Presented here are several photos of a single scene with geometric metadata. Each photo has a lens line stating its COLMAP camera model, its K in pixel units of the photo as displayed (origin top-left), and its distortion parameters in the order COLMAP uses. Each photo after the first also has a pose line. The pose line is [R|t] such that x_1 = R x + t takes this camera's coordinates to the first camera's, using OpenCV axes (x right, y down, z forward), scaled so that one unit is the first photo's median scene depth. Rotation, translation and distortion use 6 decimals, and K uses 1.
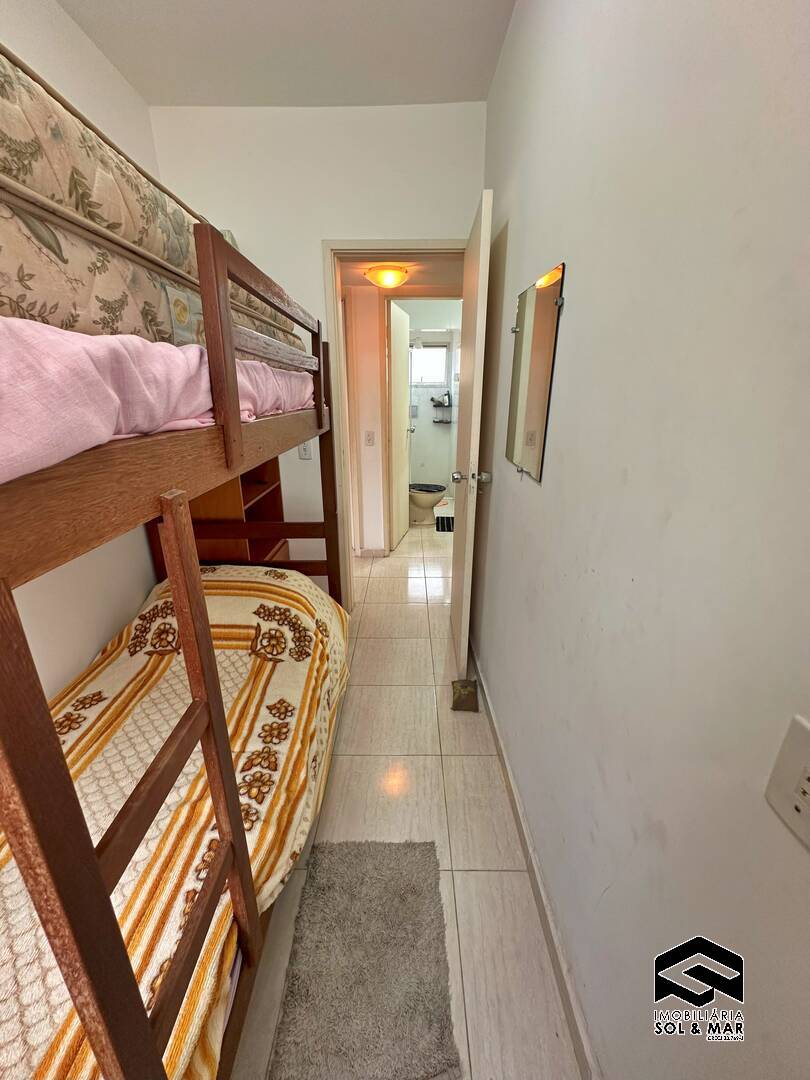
lens RADIAL K [[430.8, 0, 401.0], [0, 430.8, 539.5], [0, 0, 1]] dist [-0.002286, 0.000383]
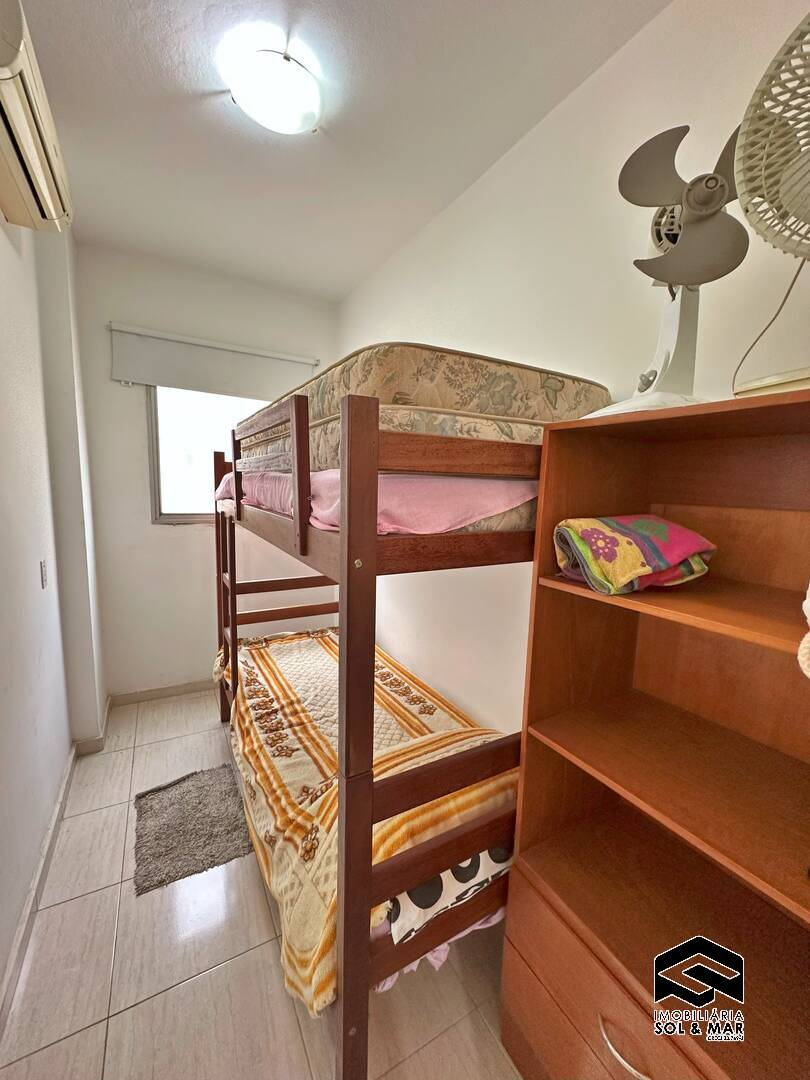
lens RADIAL K [[430.8, 0, 403.2], [0, 430.8, 541.5], [0, 0, 1]] dist [-0.002286, 0.000383]
pose [[-0.868887, 0.041570, -0.493262, -0.007251], [-0.186152, 0.895884, 0.403411, -0.646727], [0.458675, 0.442340, -0.770683, 1.802378]]
